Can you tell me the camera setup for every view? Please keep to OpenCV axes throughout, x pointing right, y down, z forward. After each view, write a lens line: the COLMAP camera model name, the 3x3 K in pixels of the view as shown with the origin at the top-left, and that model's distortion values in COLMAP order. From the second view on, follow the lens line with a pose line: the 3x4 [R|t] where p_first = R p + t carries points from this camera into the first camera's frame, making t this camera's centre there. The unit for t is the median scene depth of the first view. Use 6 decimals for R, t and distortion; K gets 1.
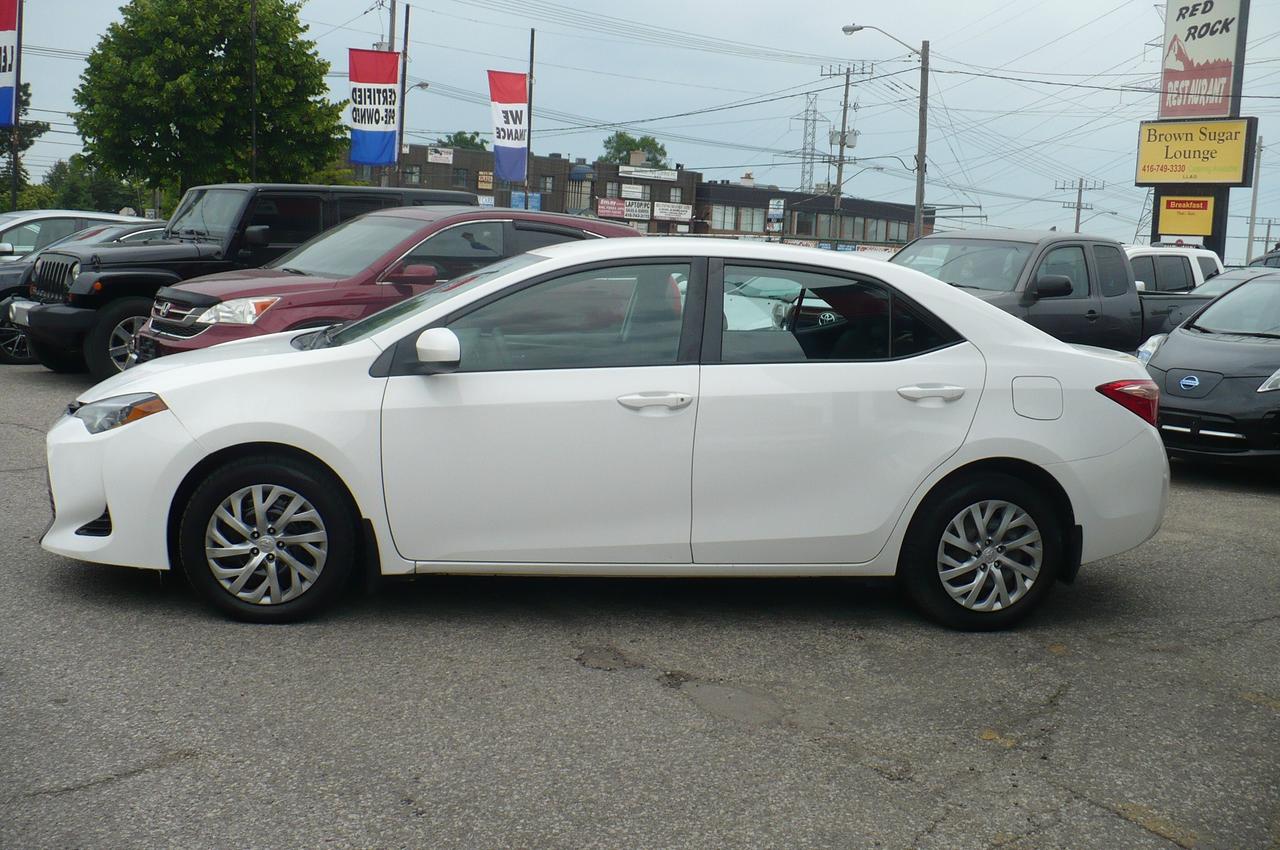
lens RADIAL K [[1431.3, 0, 634.2], [0, 1431.3, 403.6], [0, 0, 1]] dist [-0.261938, 0.345225]
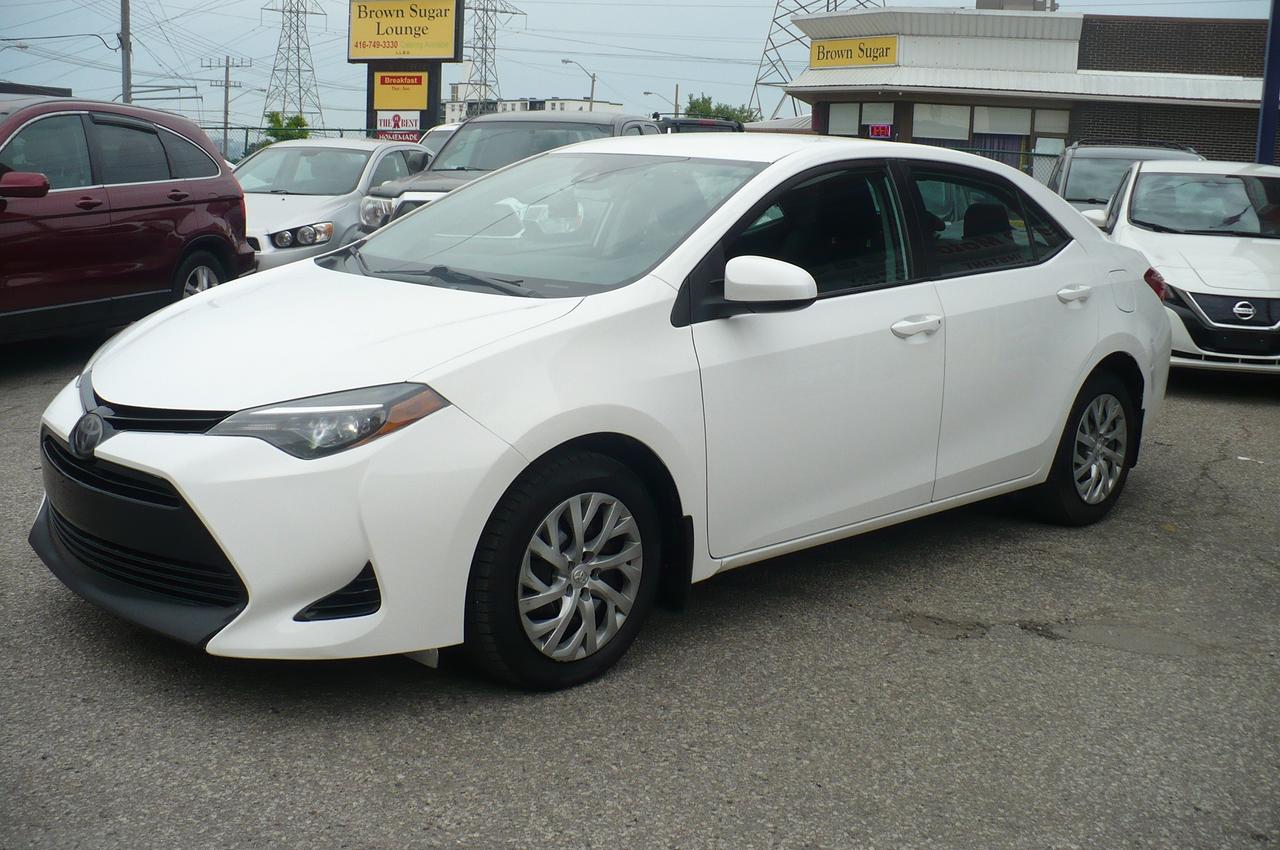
lens RADIAL K [[1431.3, 0, 634.2], [0, 1431.3, 403.6], [0, 0, 1]] dist [-0.261938, 0.345225]
pose [[0.807240, -0.119115, 0.578078, -0.643077], [0.068988, 0.991752, 0.108018, -0.061451], [-0.586177, -0.047316, 0.808800, 0.406106]]
